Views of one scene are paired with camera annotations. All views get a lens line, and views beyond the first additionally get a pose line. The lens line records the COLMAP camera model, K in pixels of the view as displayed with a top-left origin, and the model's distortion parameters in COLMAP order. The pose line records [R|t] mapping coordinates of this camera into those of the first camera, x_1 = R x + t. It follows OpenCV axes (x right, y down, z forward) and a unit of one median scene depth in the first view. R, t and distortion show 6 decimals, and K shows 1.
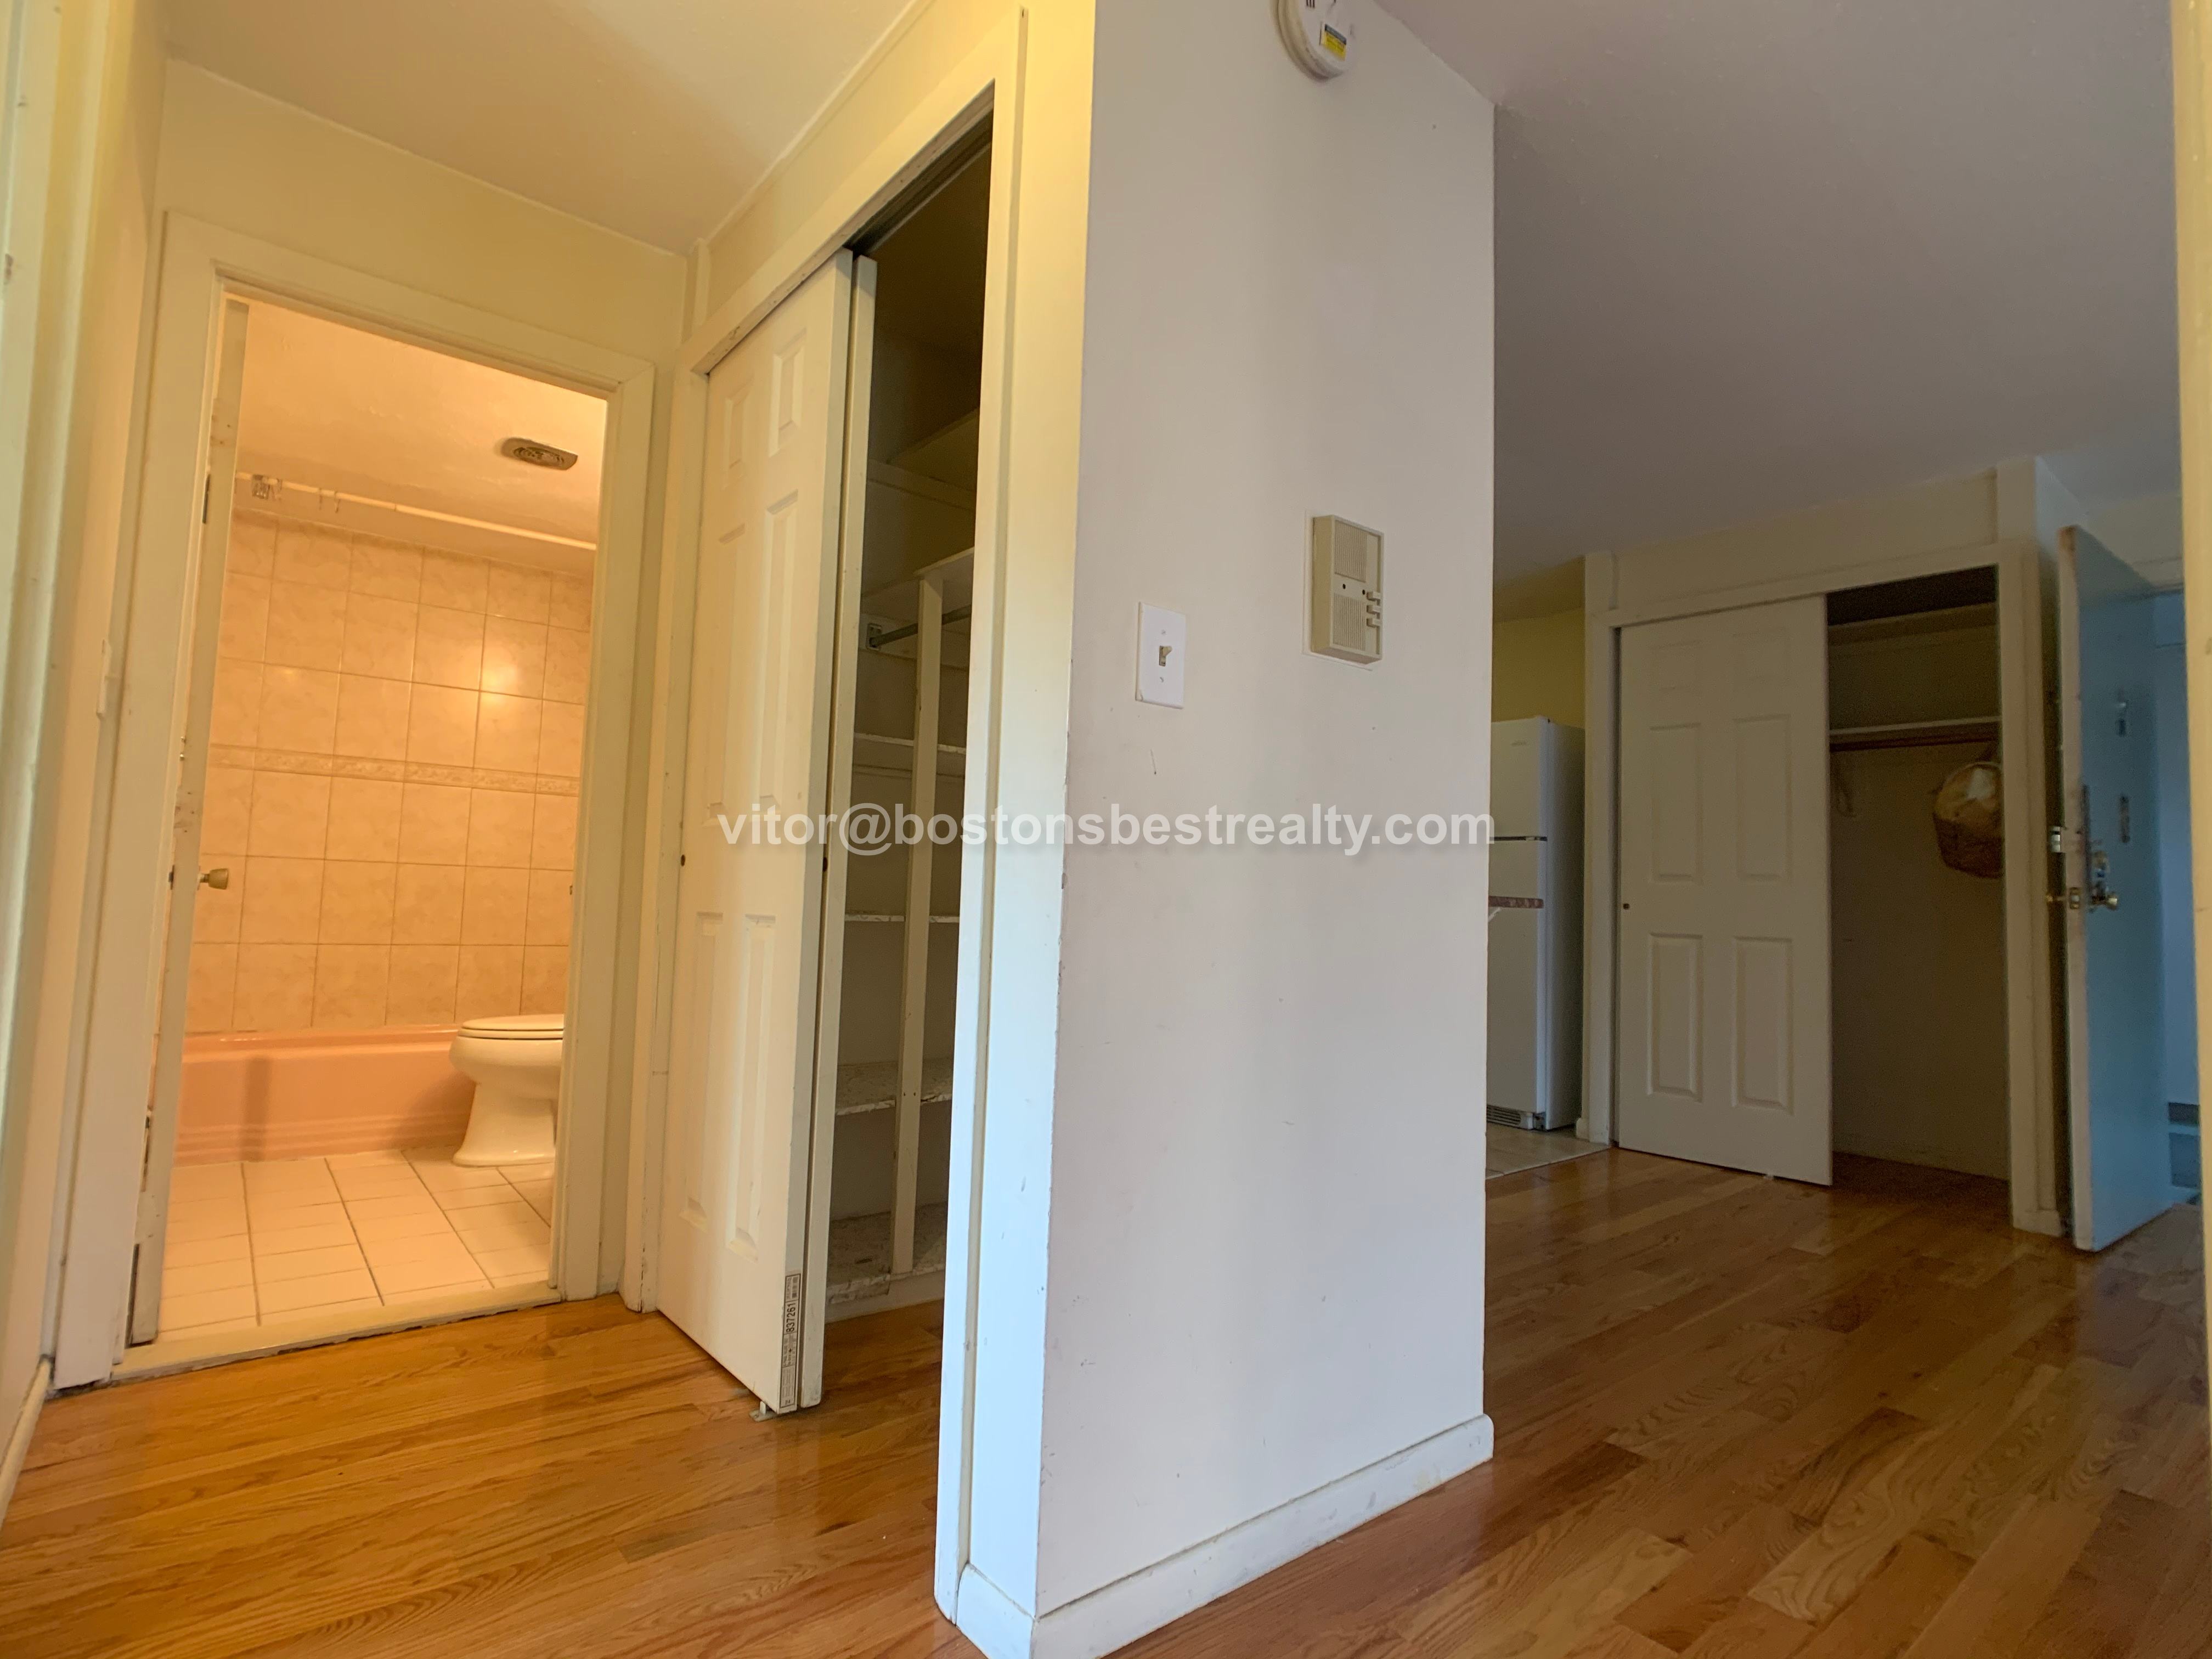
lens RADIAL K [[1095.9, 0, 1089.4], [0, 1095.9, 832.4], [0, 0, 1]] dist [-0.011668, -0.000386]
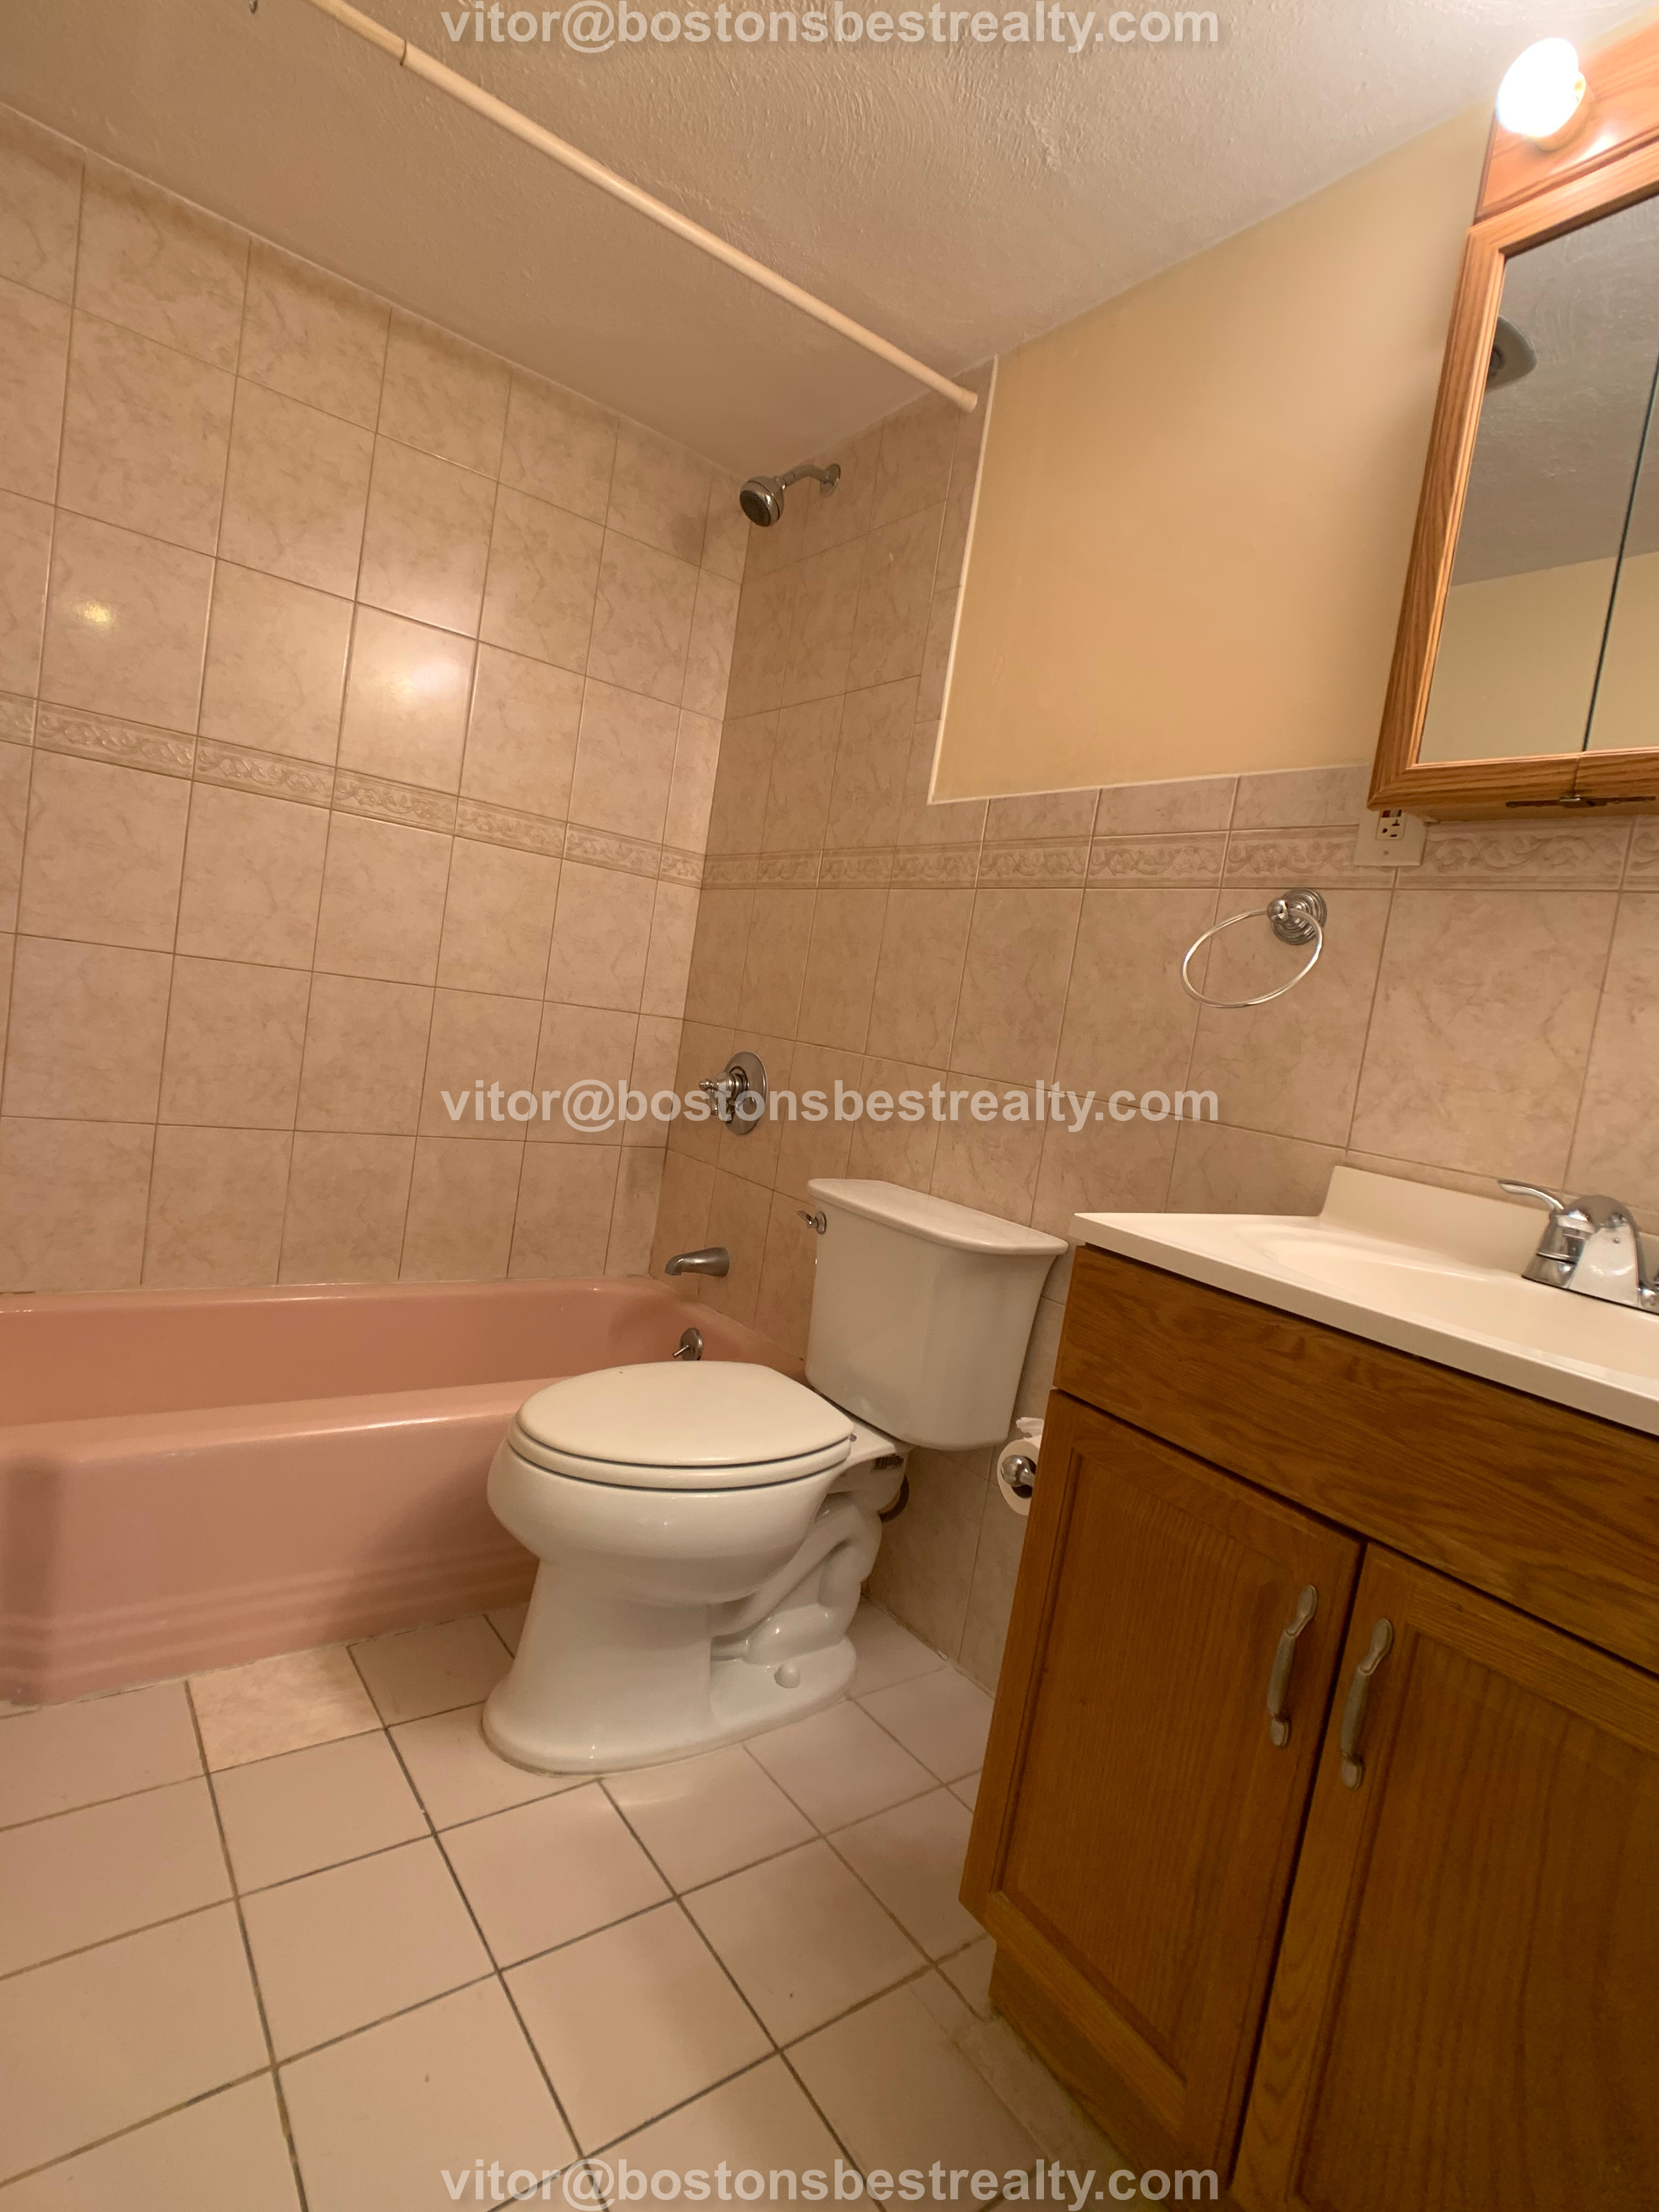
lens RADIAL K [[1095.9, 0, 843.2], [0, 1095.9, 1097.1], [0, 0, 1]] dist [-0.011668, -0.000386]
pose [[0.993161, 0.115695, -0.015698, -0.380569], [-0.112100, 0.982490, 0.148820, -0.018001], [0.032641, -0.146042, 0.988740, 0.506823]]
